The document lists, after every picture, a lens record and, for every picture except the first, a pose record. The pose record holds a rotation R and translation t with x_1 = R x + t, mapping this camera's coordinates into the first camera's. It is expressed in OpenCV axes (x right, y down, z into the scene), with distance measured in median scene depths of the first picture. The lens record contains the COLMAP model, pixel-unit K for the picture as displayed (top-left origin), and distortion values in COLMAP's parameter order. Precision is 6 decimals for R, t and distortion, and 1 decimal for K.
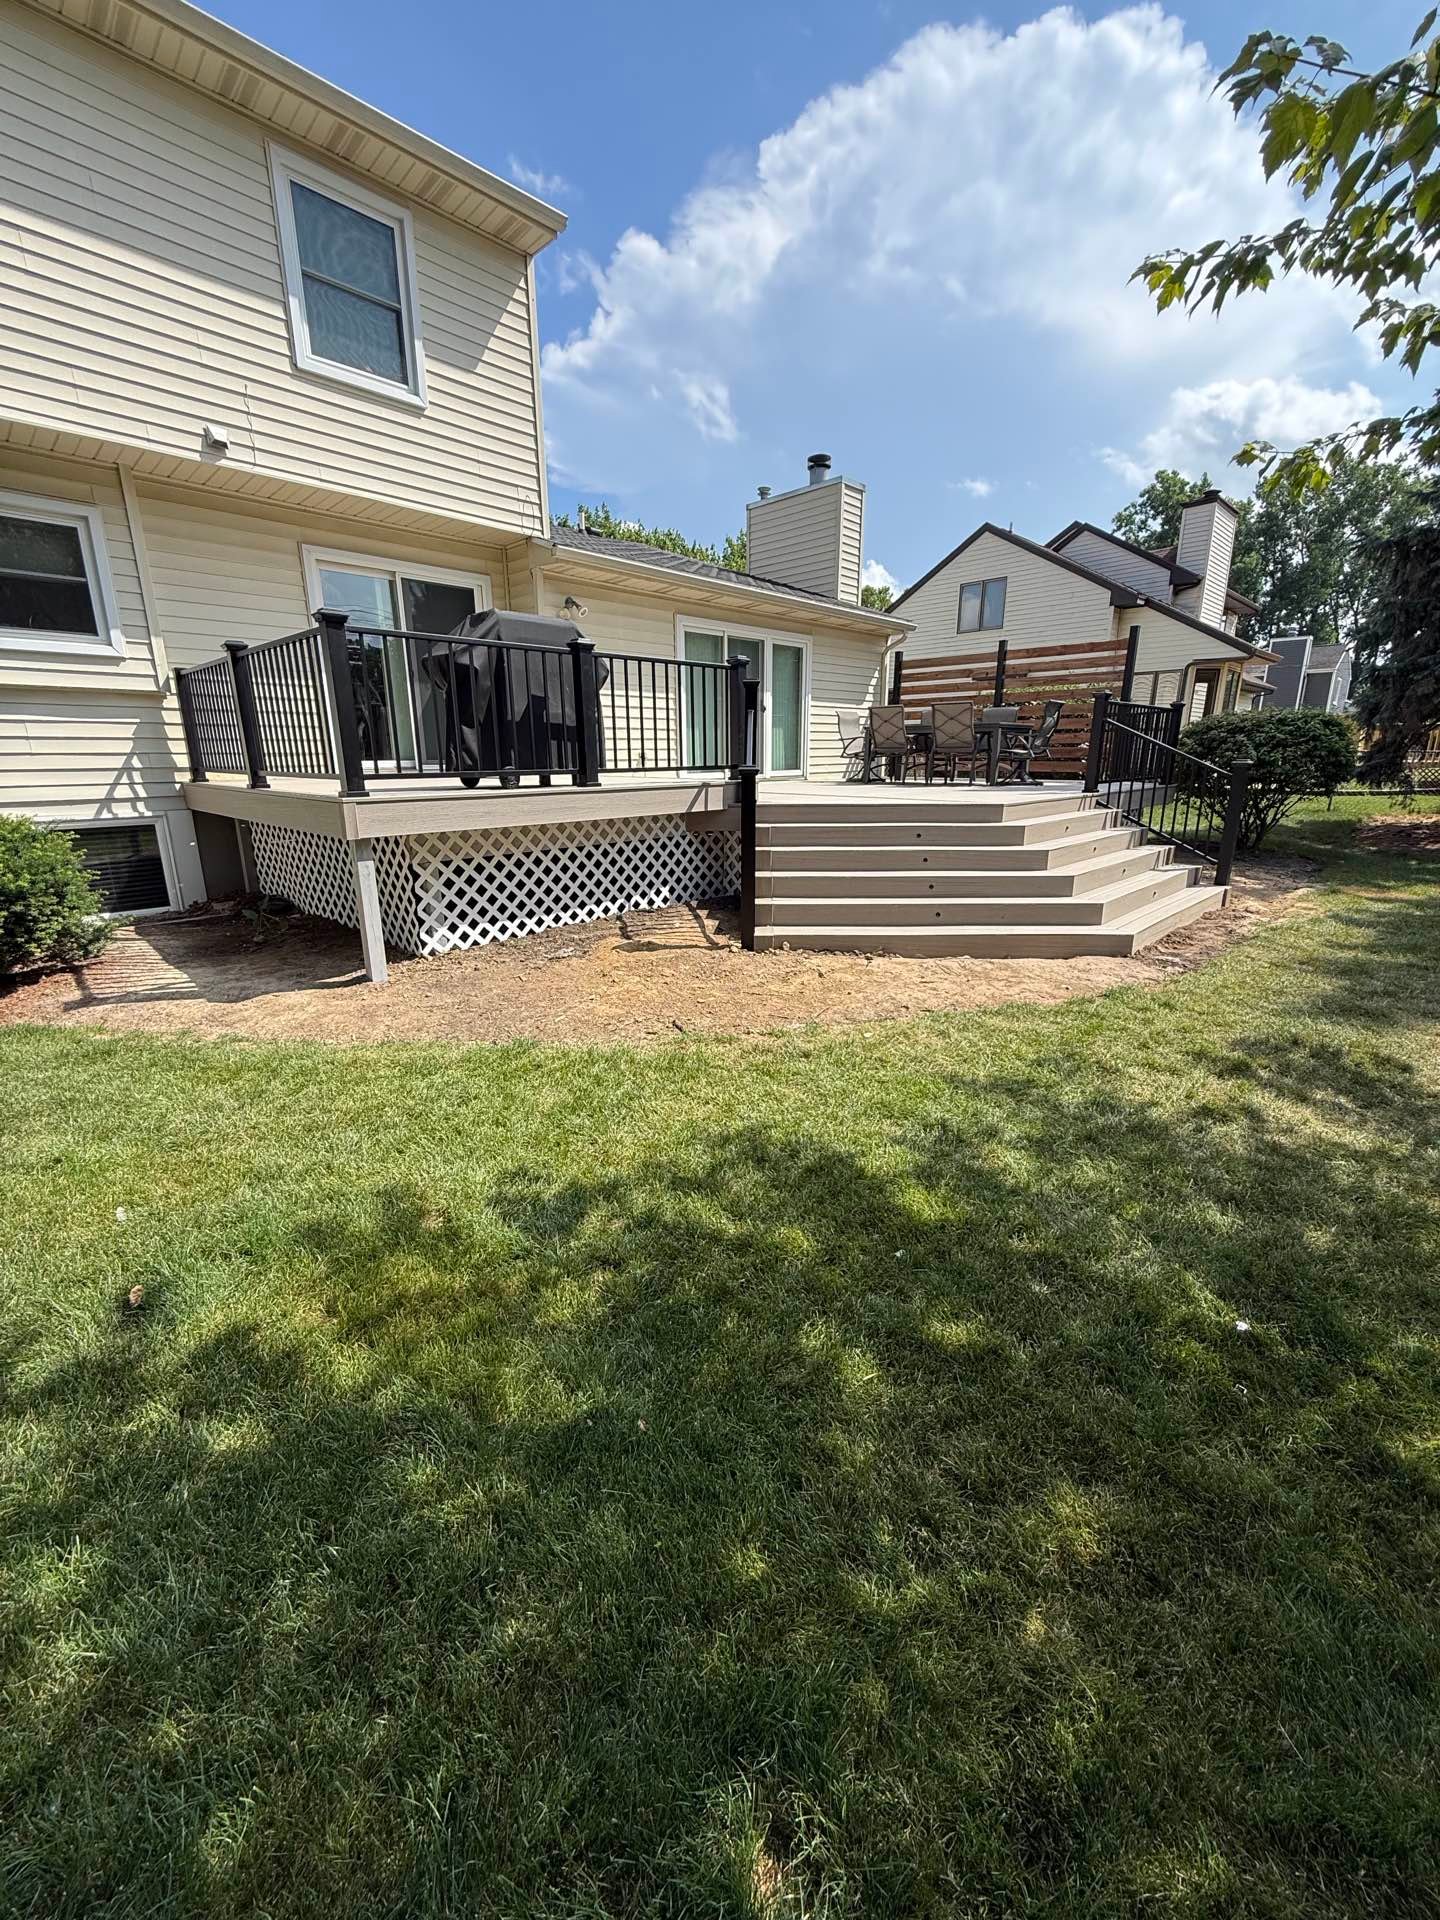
lens RADIAL K [[758.5, 0, 720.0], [0, 758.5, 960.0], [0, 0, 1]] dist [-0.011290, 0.007592]
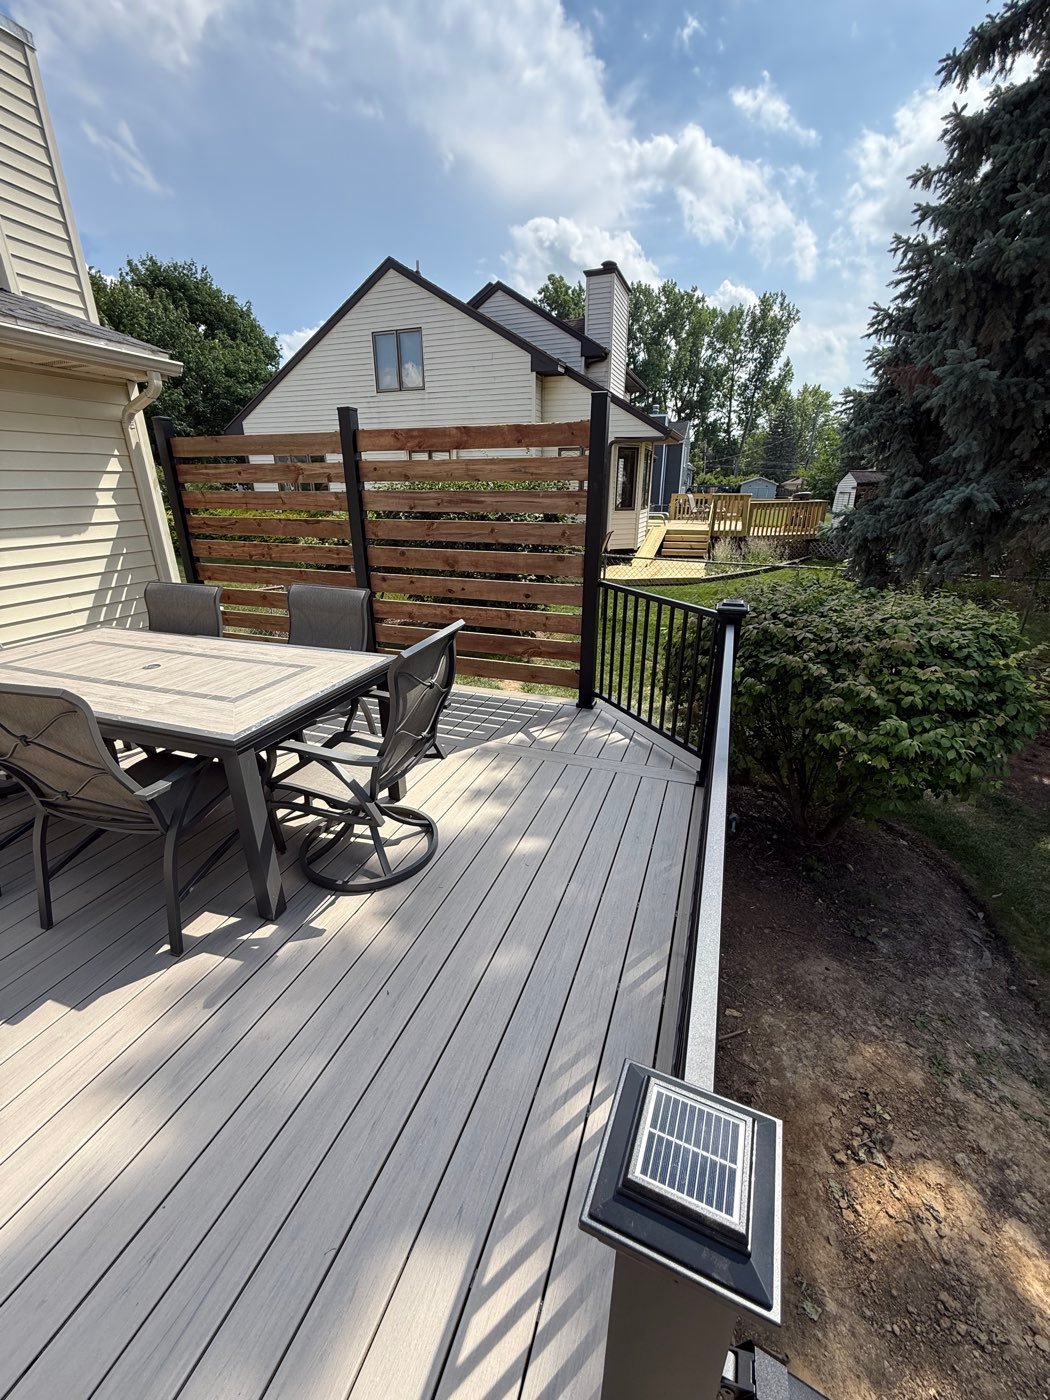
lens RADIAL K [[555.4, 0, 525.0], [0, 555.4, 700.0], [0, 0, 1]] dist [0.001924, 0.000086]
pose [[0.904315, -0.150787, 0.399346, 0.276414], [0.110880, 0.986396, 0.121360, -0.243776], [-0.412213, -0.065468, 0.908732, 0.561448]]
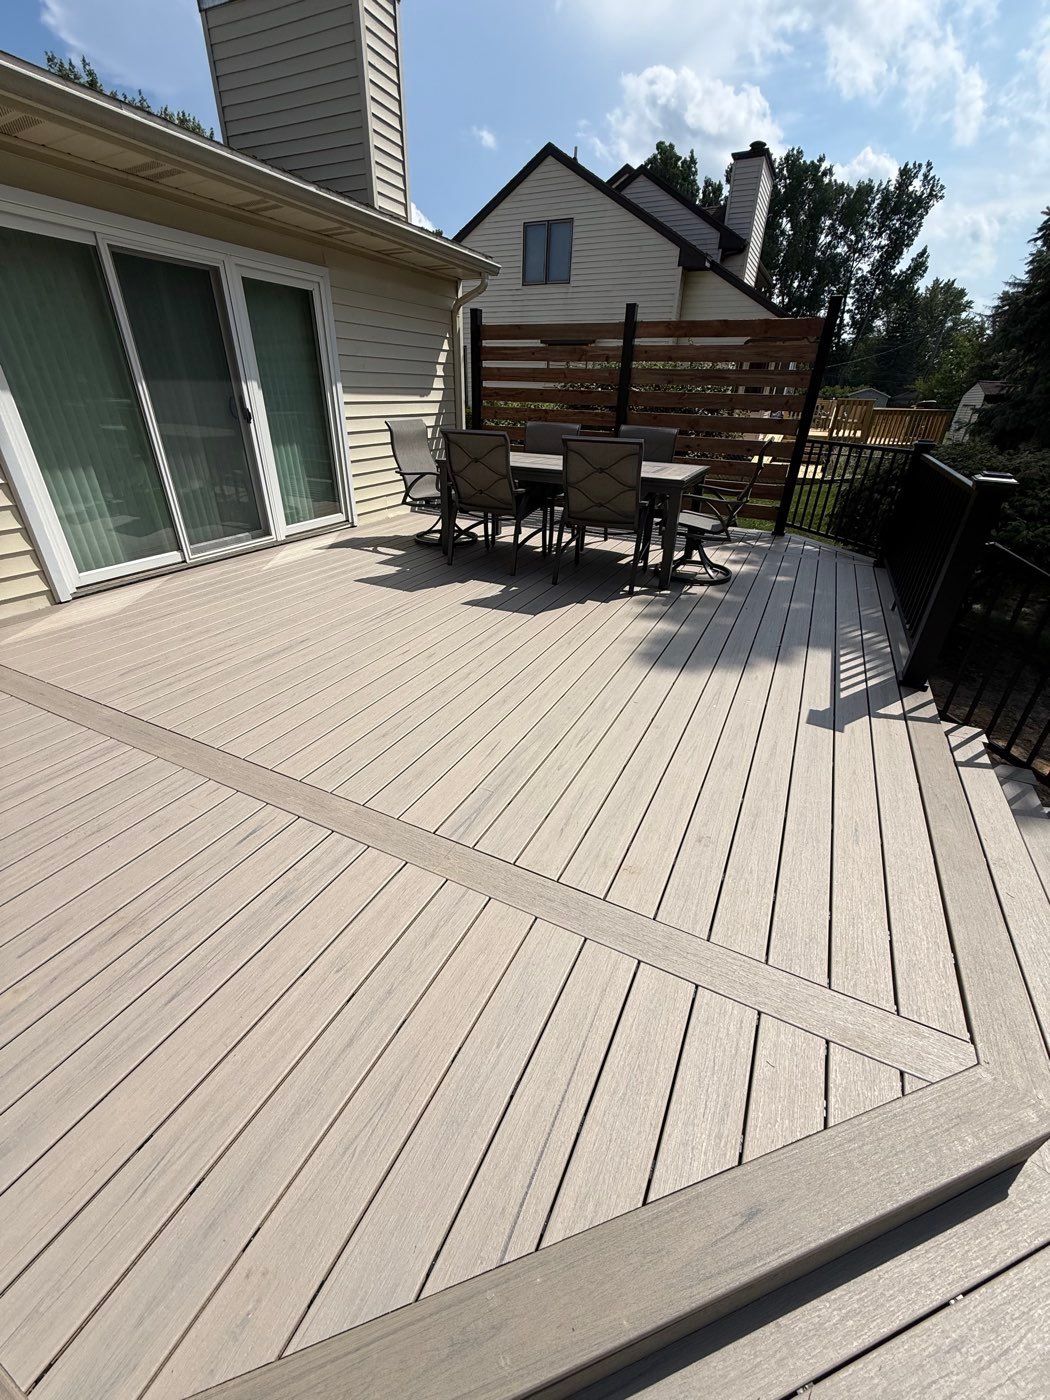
lens RADIAL K [[553.0, 0, 525.0], [0, 553.0, 700.0], [0, 0, 1]] dist [-0.011290, 0.007592]
pose [[0.947349, -0.130403, 0.292446, 0.088929], [0.054971, 0.965990, 0.252668, -0.192327], [-0.315449, -0.223289, 0.922298, 0.455011]]
